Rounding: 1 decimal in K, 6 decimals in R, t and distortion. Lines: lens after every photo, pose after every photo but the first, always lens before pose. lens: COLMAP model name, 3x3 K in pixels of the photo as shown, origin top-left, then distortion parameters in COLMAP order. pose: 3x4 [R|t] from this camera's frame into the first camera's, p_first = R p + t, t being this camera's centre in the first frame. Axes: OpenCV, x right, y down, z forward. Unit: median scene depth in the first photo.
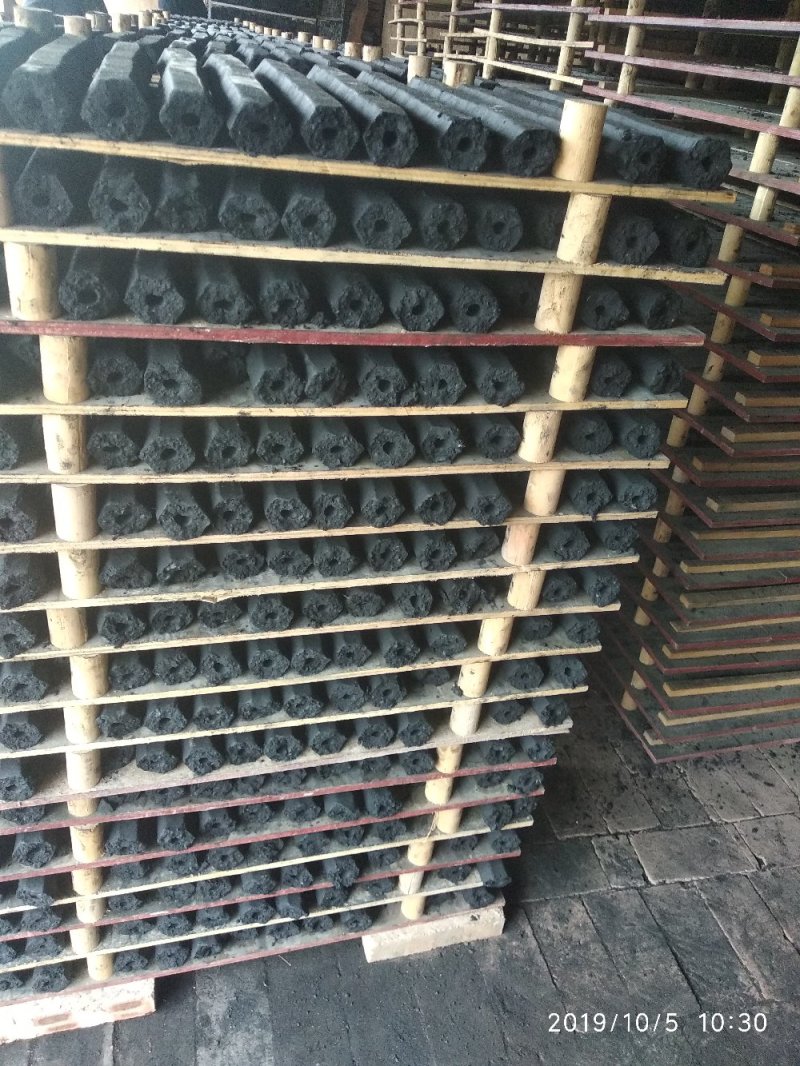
lens RADIAL K [[831.9, 0, 400.0], [0, 831.9, 533.0], [0, 0, 1]] dist [0.049379, -0.074128]
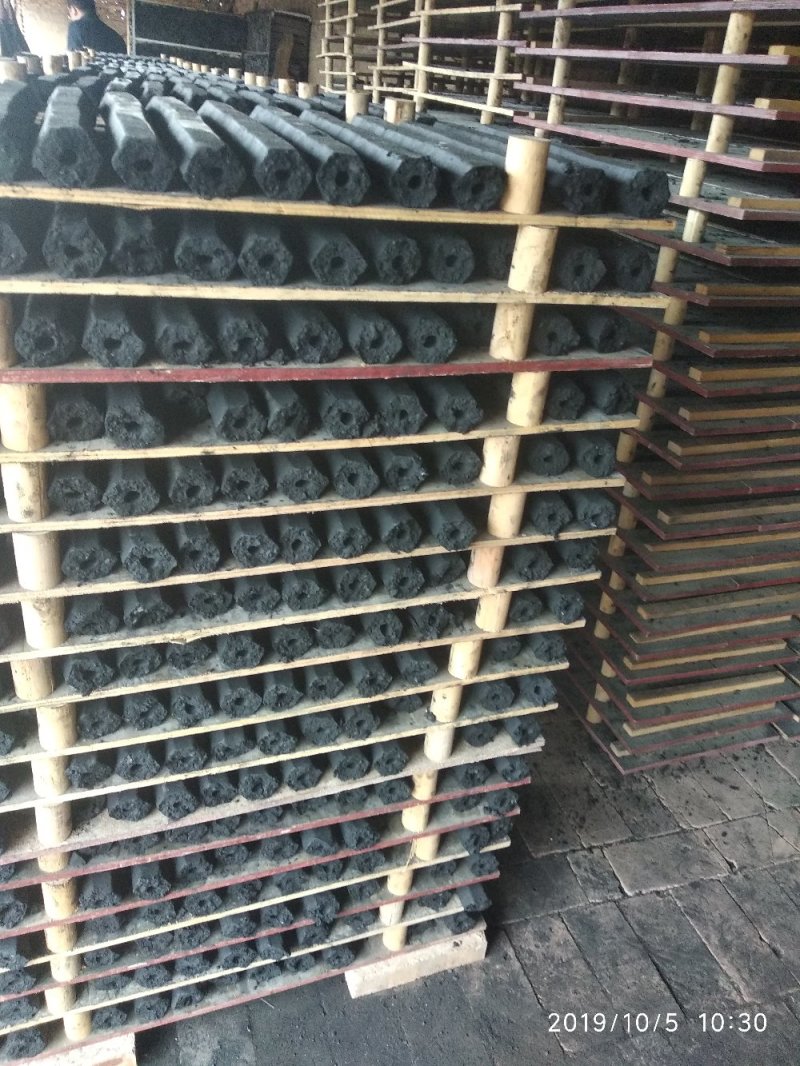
lens RADIAL K [[831.9, 0, 400.0], [0, 831.9, 533.0], [0, 0, 1]] dist [0.049379, -0.074128]
pose [[0.996874, -0.051451, 0.059962, -0.017530], [0.053130, 0.998229, -0.026748, -0.006427], [-0.058480, 0.029850, 0.997842, -0.004966]]
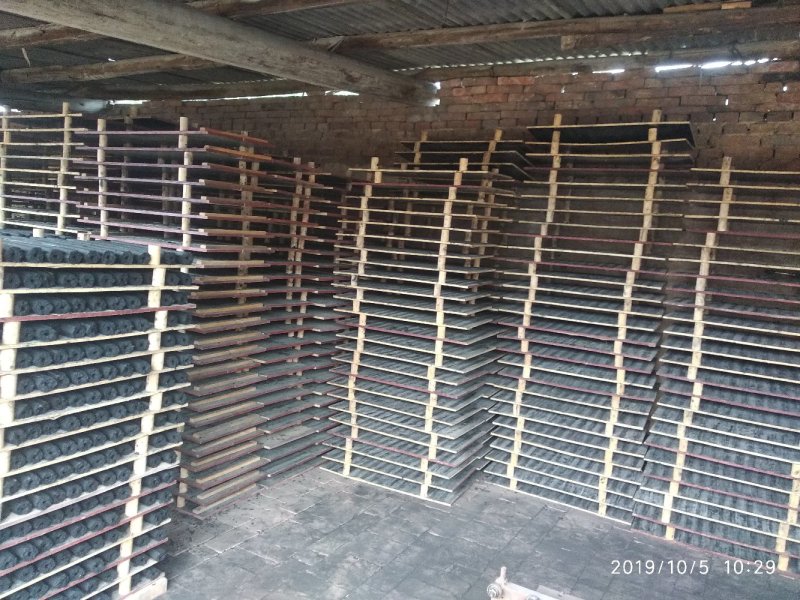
lens RADIAL K [[622.8, 0, 400.3], [0, 622.8, 281.1], [0, 0, 1]] dist [0.002886, -0.062679]
pose [[0.687289, -0.092707, 0.720444, -0.748108], [0.356630, 0.907121, -0.223489, 0.458565], [-0.632811, 0.410533, 0.656516, -1.036929]]
